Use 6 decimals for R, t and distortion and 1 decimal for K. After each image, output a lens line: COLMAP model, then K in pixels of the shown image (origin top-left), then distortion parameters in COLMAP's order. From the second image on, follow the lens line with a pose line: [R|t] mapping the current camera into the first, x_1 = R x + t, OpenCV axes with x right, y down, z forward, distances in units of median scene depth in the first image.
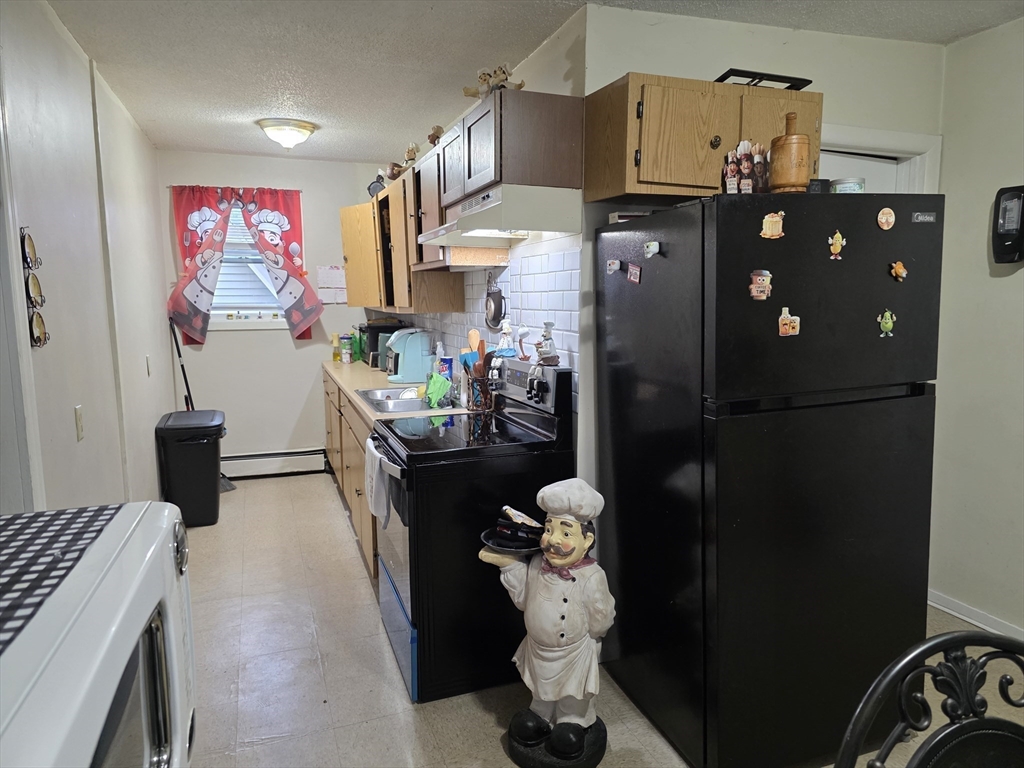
lens RADIAL K [[694.4, 0, 512.7], [0, 694.4, 390.8], [0, 0, 1]] dist [0.084636, -0.083035]
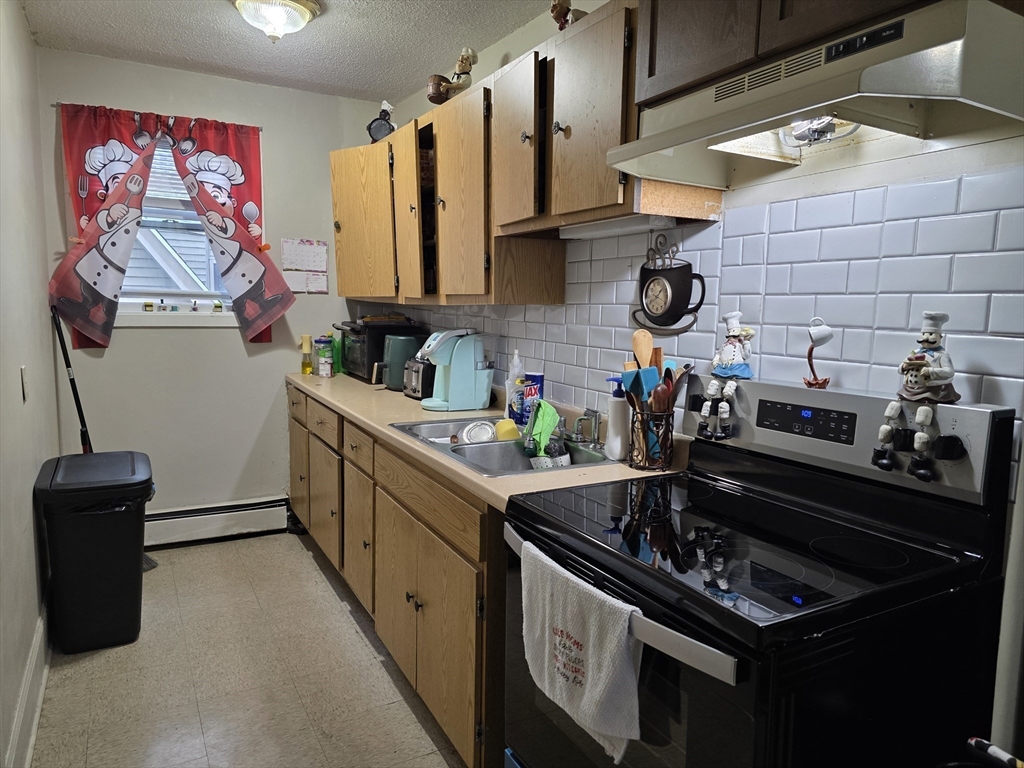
lens RADIAL K [[683.9, 0, 512.0], [0, 683.9, 384.0], [0, 0, 1]] dist [0.083363, -0.077102]
pose [[0.986441, 0.005241, 0.164030, -0.172142], [-0.002115, 0.999813, -0.019223, -0.020412], [-0.164100, 0.018616, 0.986268, 0.294168]]
